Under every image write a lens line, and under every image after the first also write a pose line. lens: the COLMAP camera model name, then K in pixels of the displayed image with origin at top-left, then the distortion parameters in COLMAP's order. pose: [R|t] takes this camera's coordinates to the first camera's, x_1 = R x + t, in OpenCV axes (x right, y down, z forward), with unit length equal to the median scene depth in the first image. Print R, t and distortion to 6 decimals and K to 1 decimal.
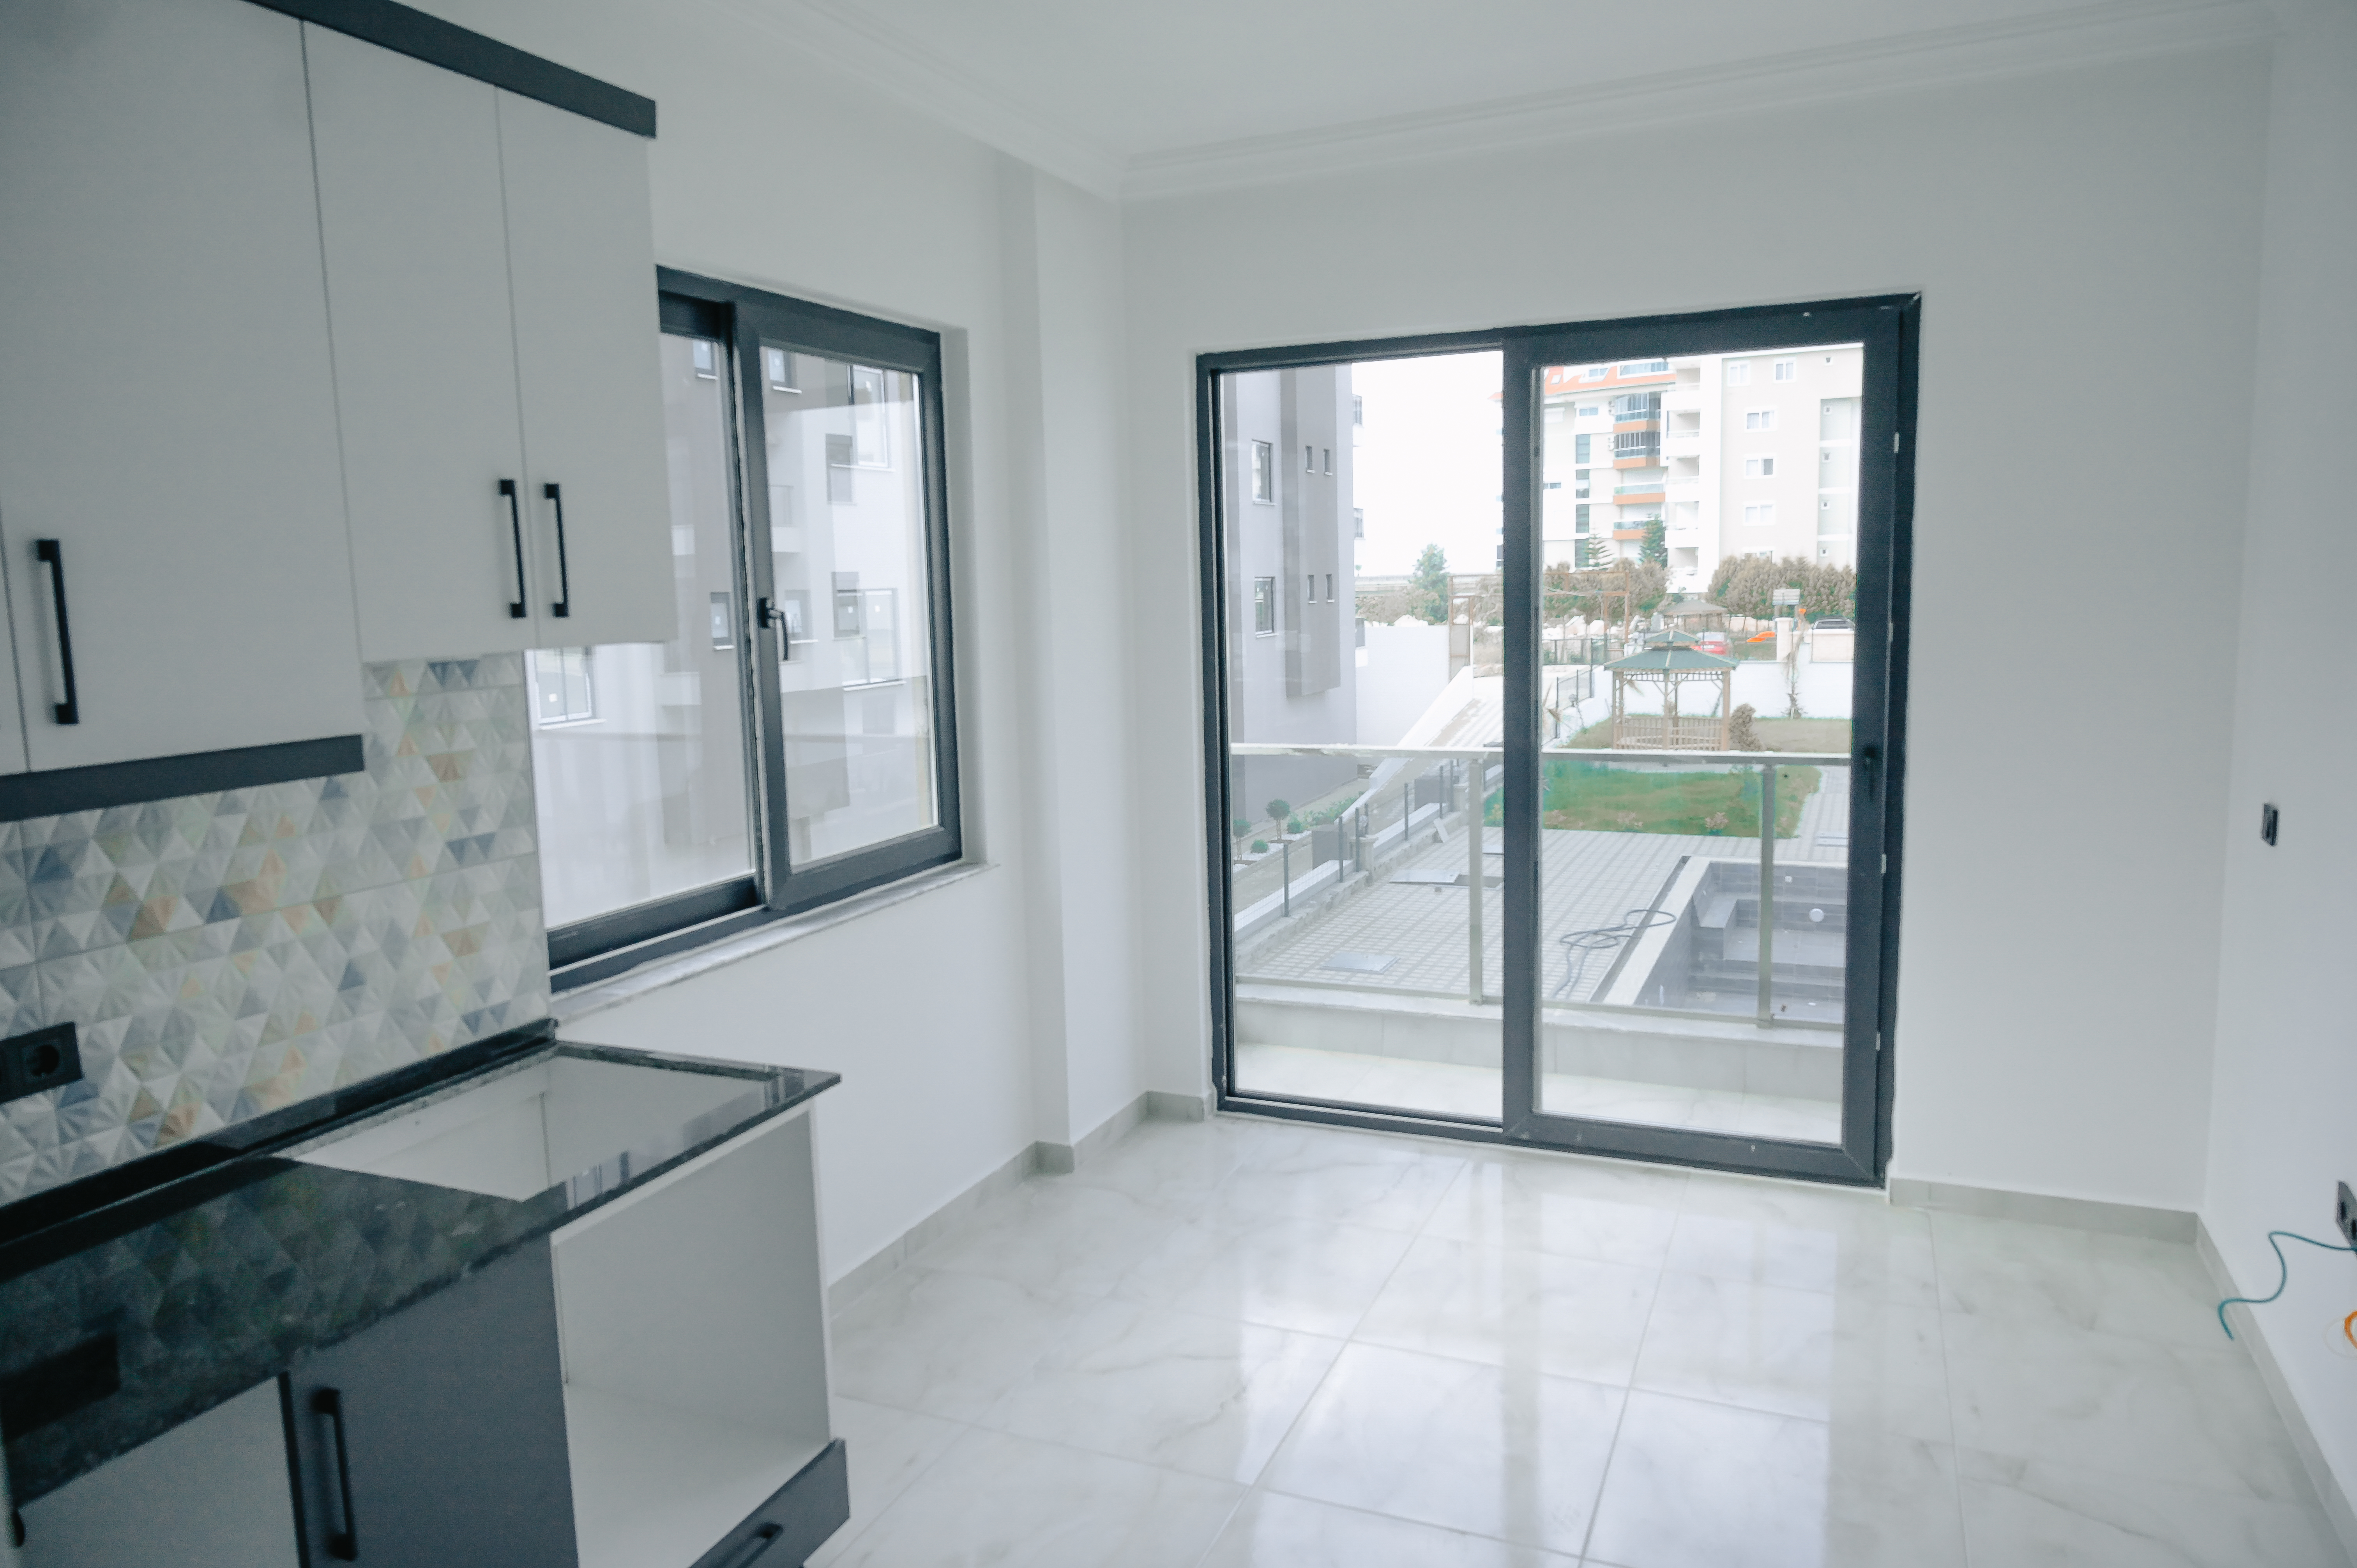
lens RADIAL K [[1585.7, 0, 1174.0], [0, 1585.7, 782.9], [0, 0, 1]] dist [-0.003344, -0.000870]
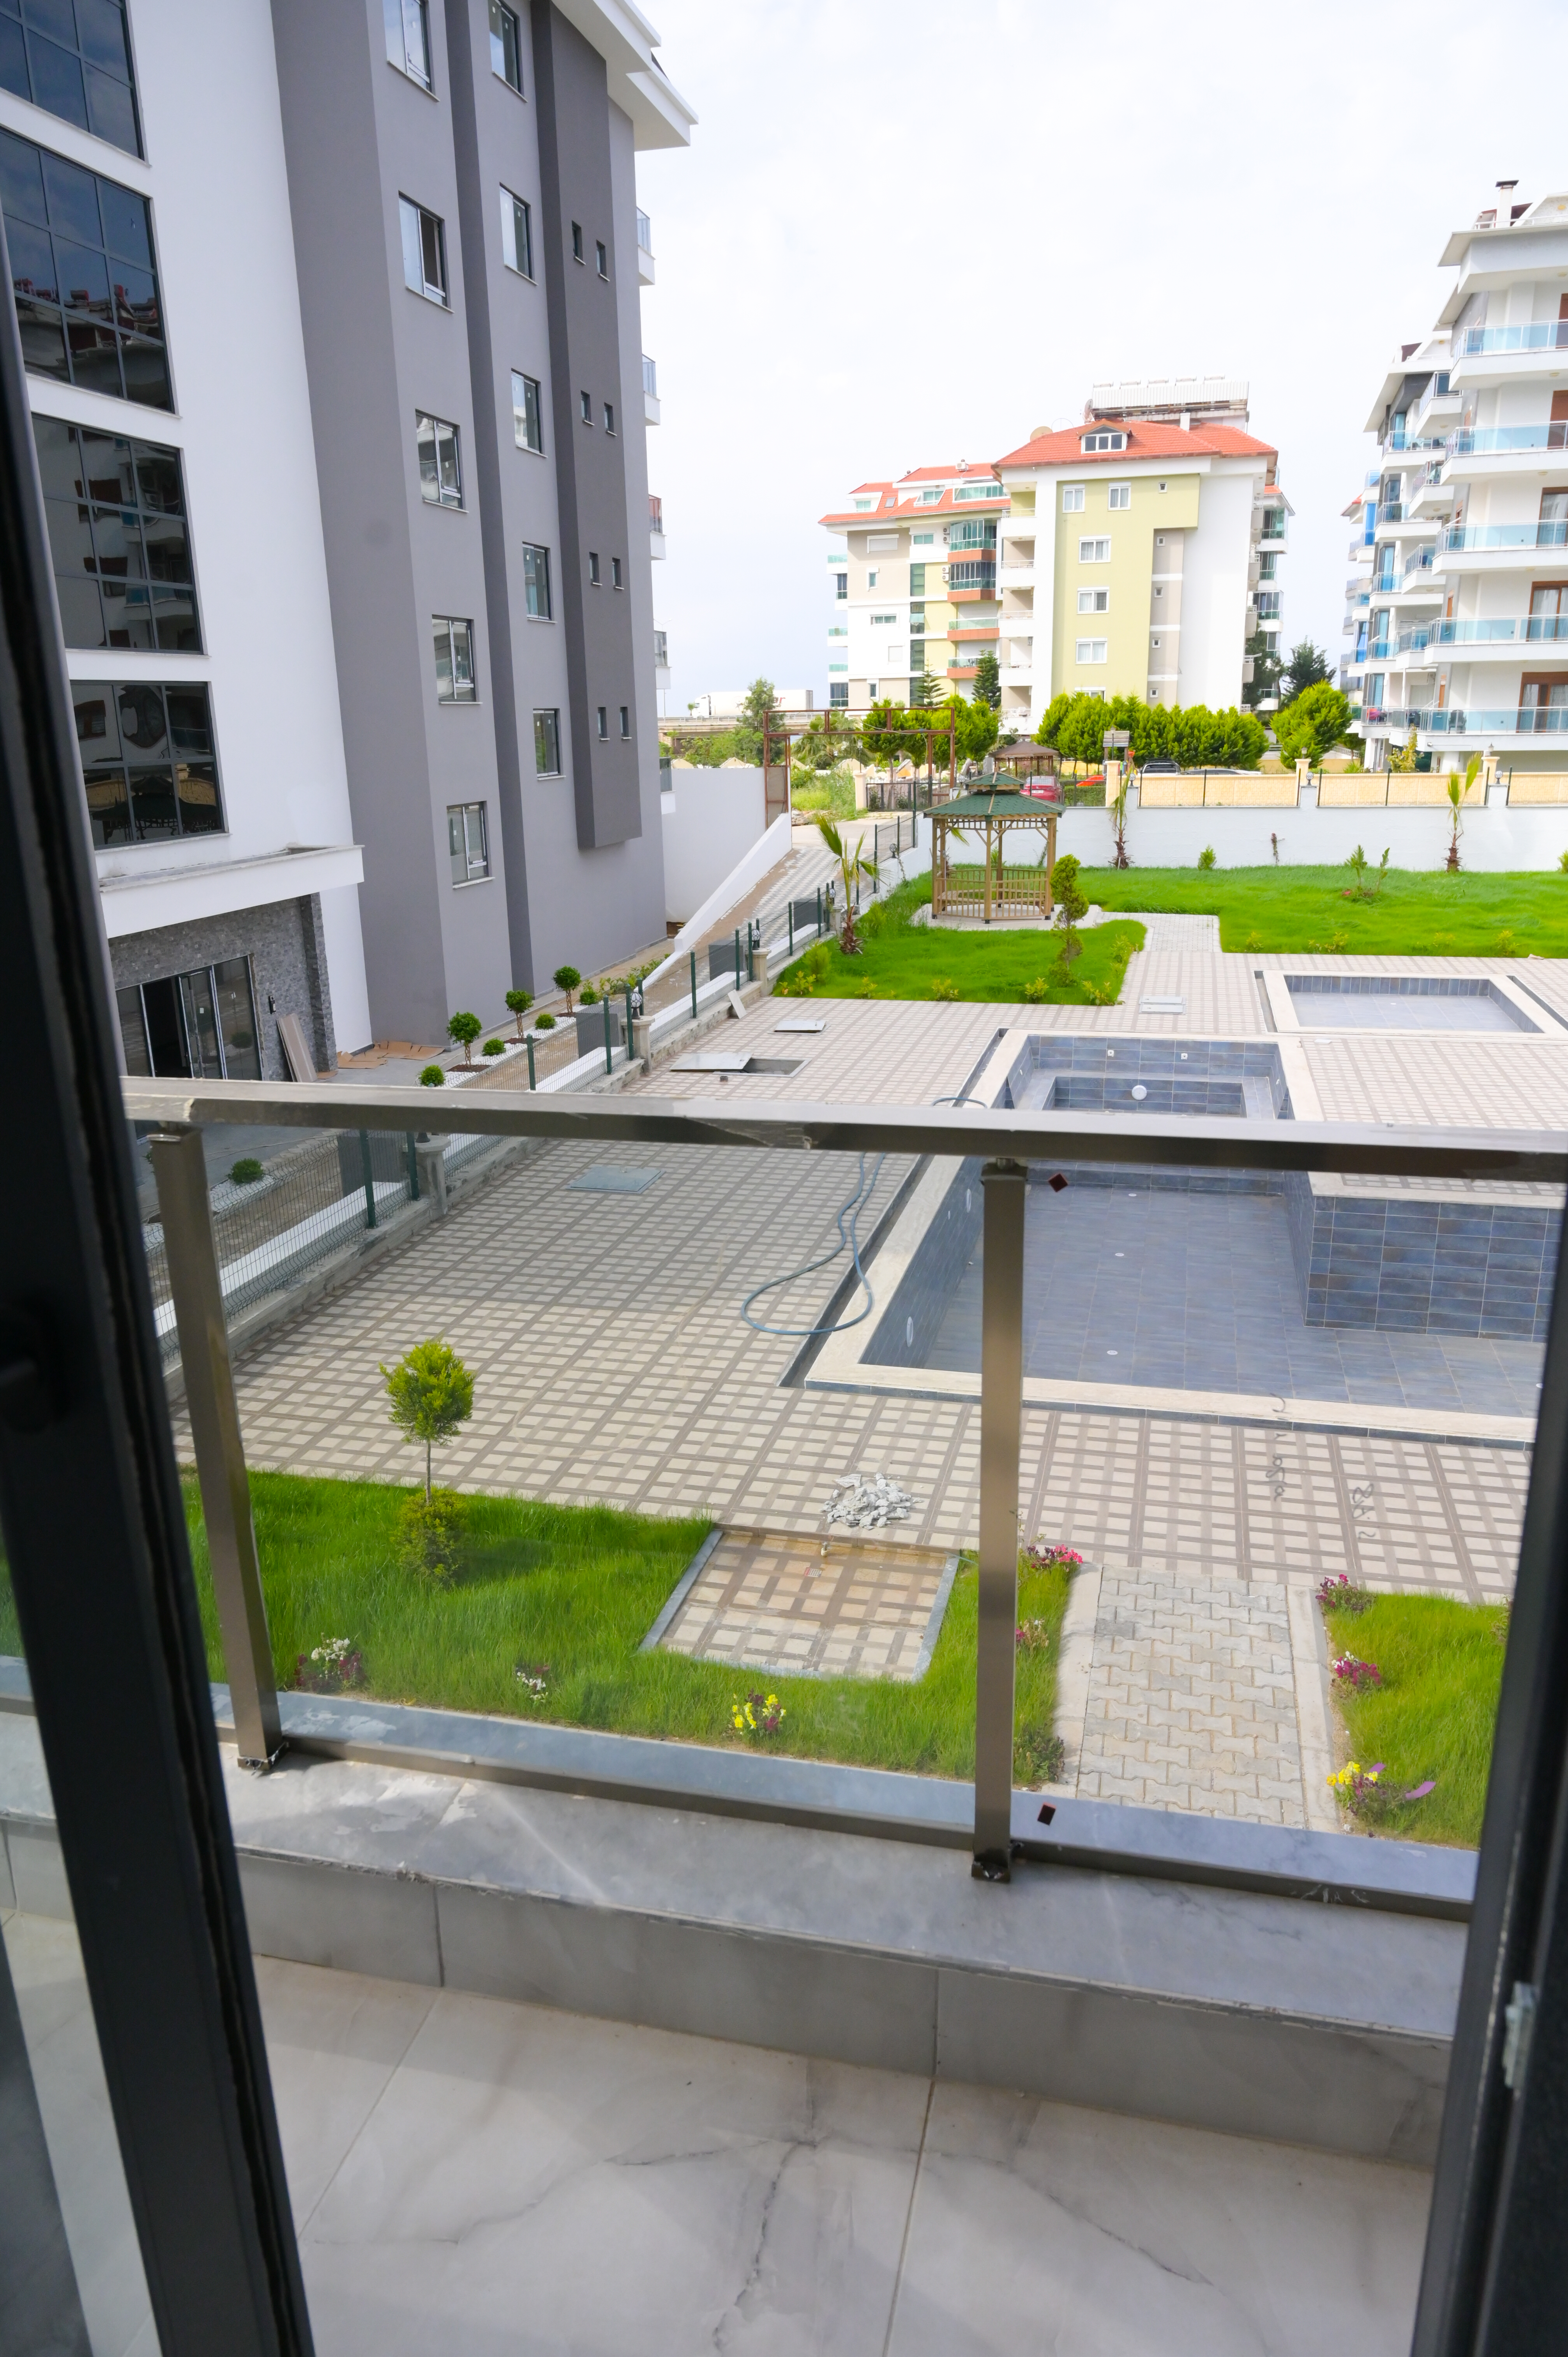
lens RADIAL K [[1585.7, 0, 784.4], [0, 1585.7, 1189.5], [0, 0, 1]] dist [-0.003344, -0.000870]
pose [[0.986091, -0.040603, 0.161171, 0.051838], [0.014419, 0.986945, 0.160413, -0.010230], [-0.165580, -0.155858, 0.973803, 0.128891]]
